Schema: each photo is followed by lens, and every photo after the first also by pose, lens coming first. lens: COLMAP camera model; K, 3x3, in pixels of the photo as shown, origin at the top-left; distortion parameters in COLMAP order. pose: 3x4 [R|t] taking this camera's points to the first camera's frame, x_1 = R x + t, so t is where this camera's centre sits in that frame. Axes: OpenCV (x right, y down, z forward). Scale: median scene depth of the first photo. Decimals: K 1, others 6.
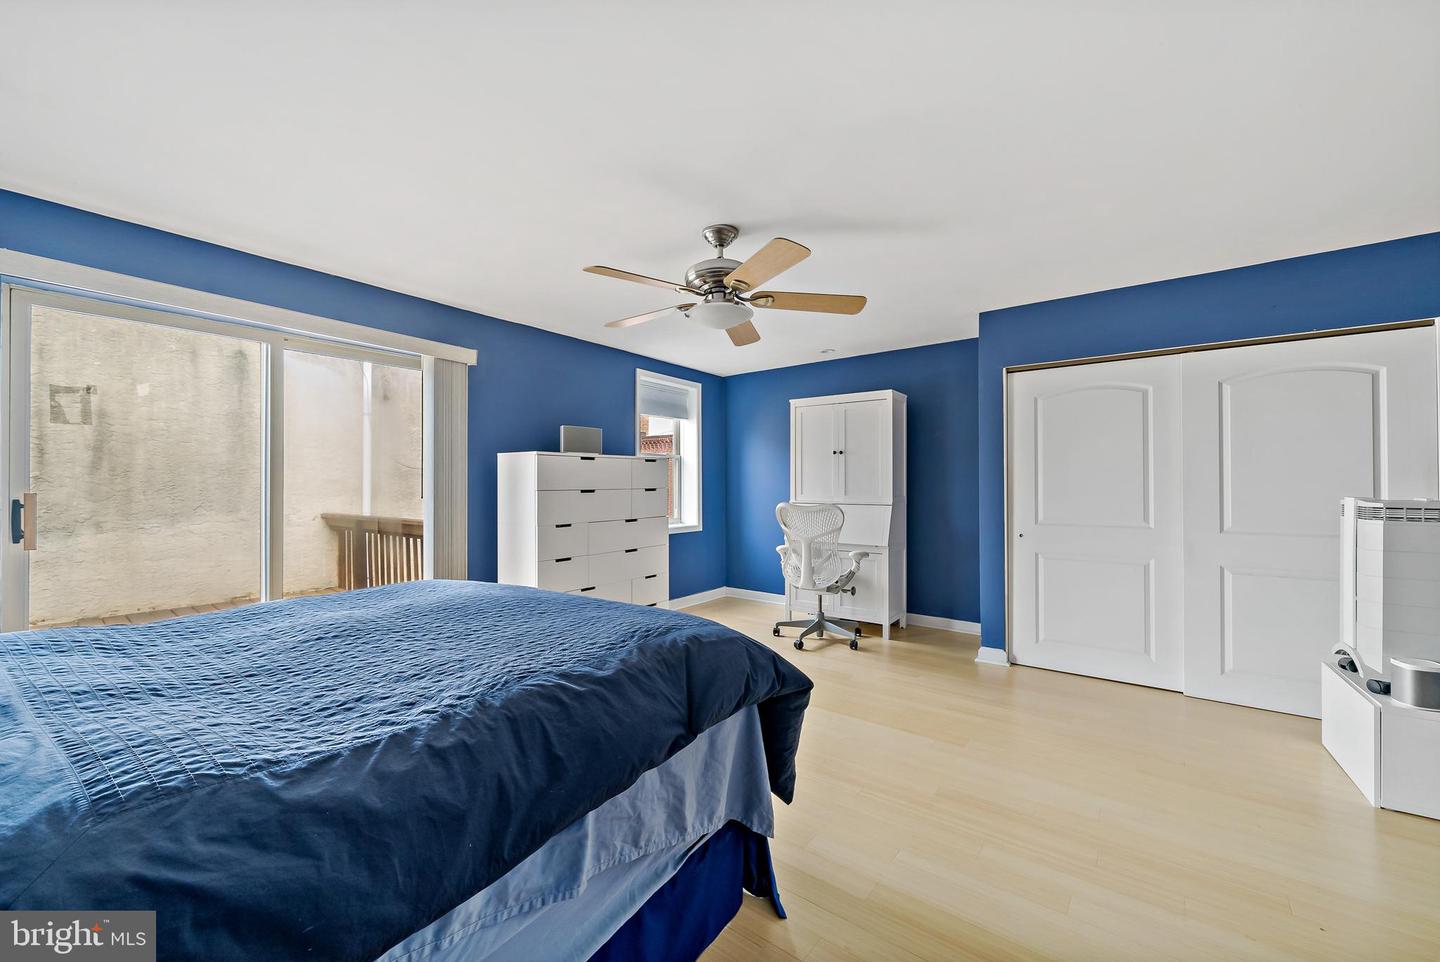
lens RADIAL K [[574.4, 0, 720.3], [0, 574.4, 483.0], [0, 0, 1]] dist [-0.000559, 0.000019]
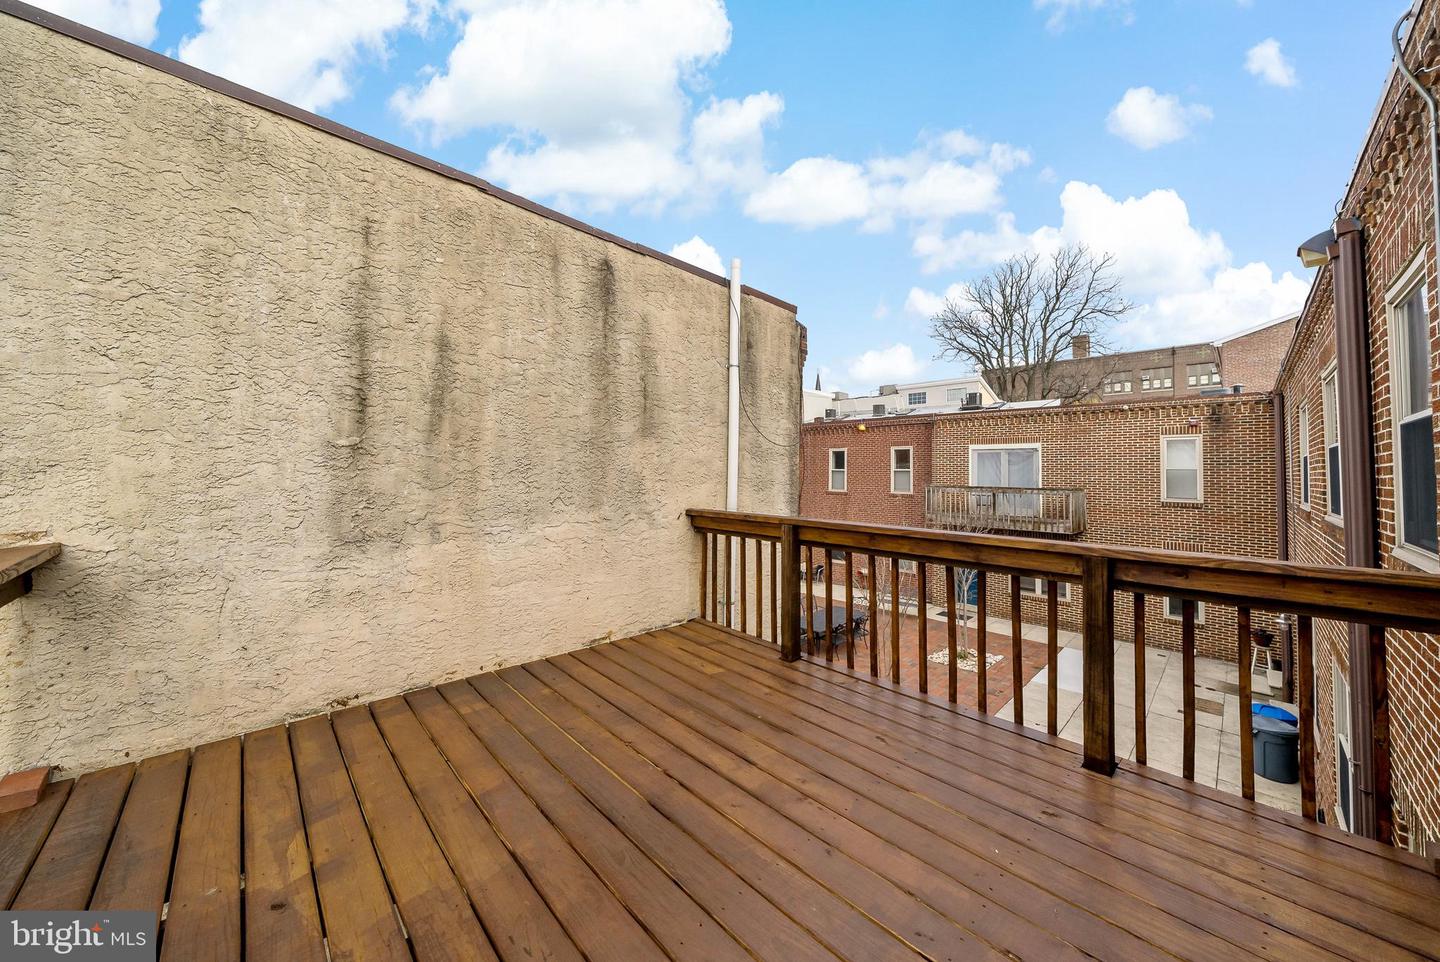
lens RADIAL K [[499.2, 0, 717.6], [0, 499.2, 458.6], [0, 0, 1]] dist [0.000073, -0.000011]
pose [[0.986939, 0.006751, -0.160953, -0.660442], [-0.011006, 0.999613, -0.025561, 0.009471], [0.160718, 0.026999, 0.986631, 0.496464]]
